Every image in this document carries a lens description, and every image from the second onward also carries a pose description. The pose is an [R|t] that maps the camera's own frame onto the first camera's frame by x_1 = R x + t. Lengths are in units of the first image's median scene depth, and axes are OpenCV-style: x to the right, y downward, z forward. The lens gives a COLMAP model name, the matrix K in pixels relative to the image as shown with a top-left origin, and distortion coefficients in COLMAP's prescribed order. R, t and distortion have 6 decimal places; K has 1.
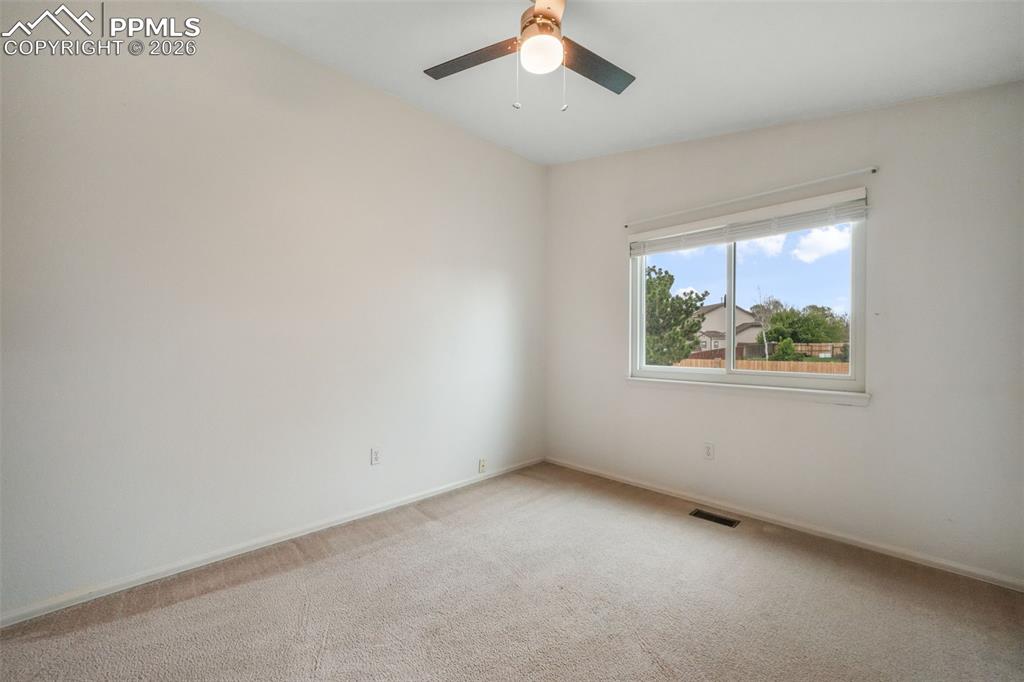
lens RADIAL K [[423.4, 0, 493.0], [0, 423.4, 345.7], [0, 0, 1]] dist [0.003698, 0.000385]
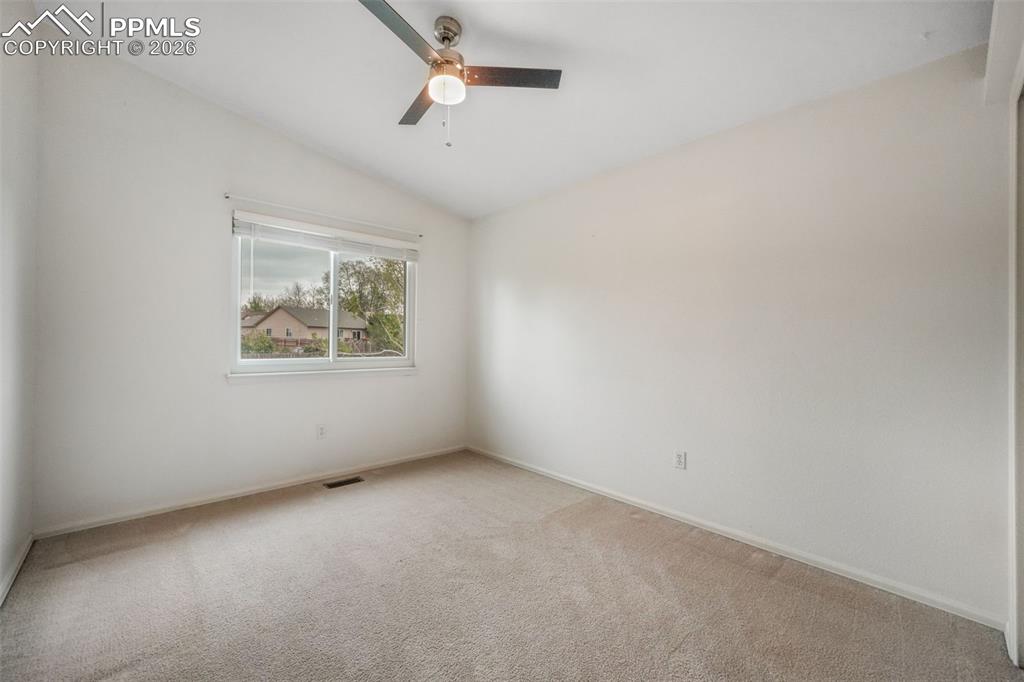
lens RADIAL K [[440.8, 0, 509.3], [0, 440.8, 337.3], [0, 0, 1]] dist [0.001562, 0.000784]
pose [[-0.031720, 0.006665, 0.999475, -0.700674], [-0.003330, 0.999972, -0.006774, 0.004701], [-0.999491, -0.003543, -0.031697, 0.549769]]
